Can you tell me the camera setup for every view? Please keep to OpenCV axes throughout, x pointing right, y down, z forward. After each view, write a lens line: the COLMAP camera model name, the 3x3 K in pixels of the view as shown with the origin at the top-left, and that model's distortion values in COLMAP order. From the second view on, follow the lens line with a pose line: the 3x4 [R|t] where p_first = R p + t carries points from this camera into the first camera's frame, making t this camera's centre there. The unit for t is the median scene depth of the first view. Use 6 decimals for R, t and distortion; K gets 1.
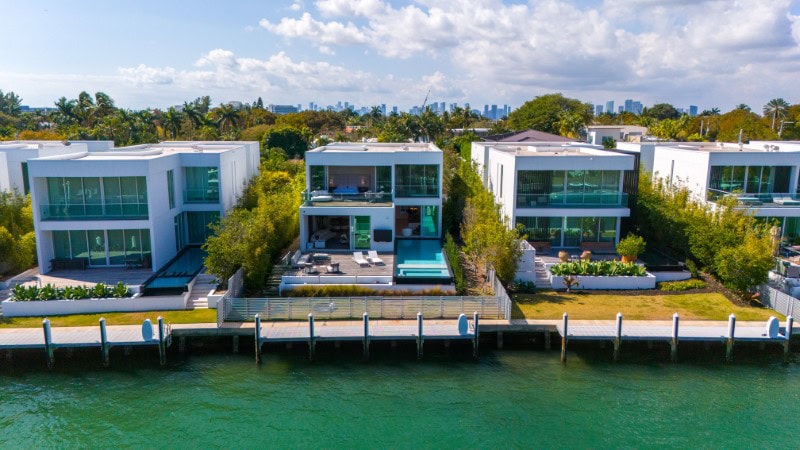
lens RADIAL K [[584.2, 0, 400.0], [0, 584.2, 225.0], [0, 0, 1]] dist [0.065715, -0.004254]
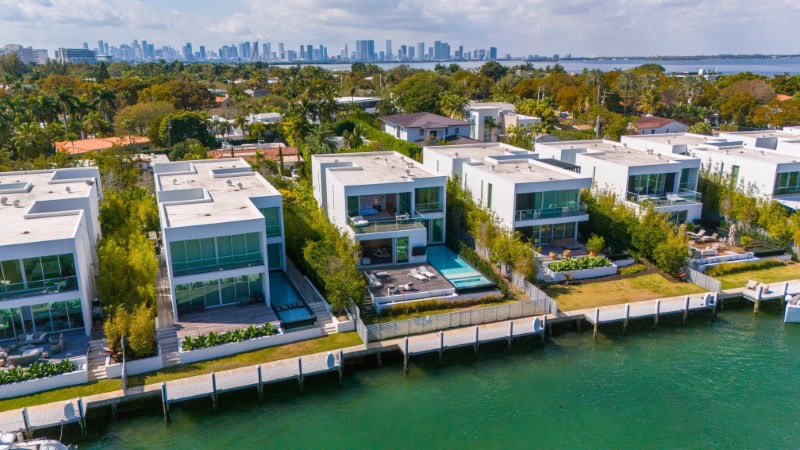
lens RADIAL K [[584.2, 0, 400.0], [0, 584.2, 225.0], [0, 0, 1]] dist [0.065715, -0.004254]
pose [[0.954558, -0.087907, 0.284766, -0.490859], [0.060520, 0.992776, 0.103602, -0.198413], [-0.291817, -0.081660, 0.952982, -0.221317]]
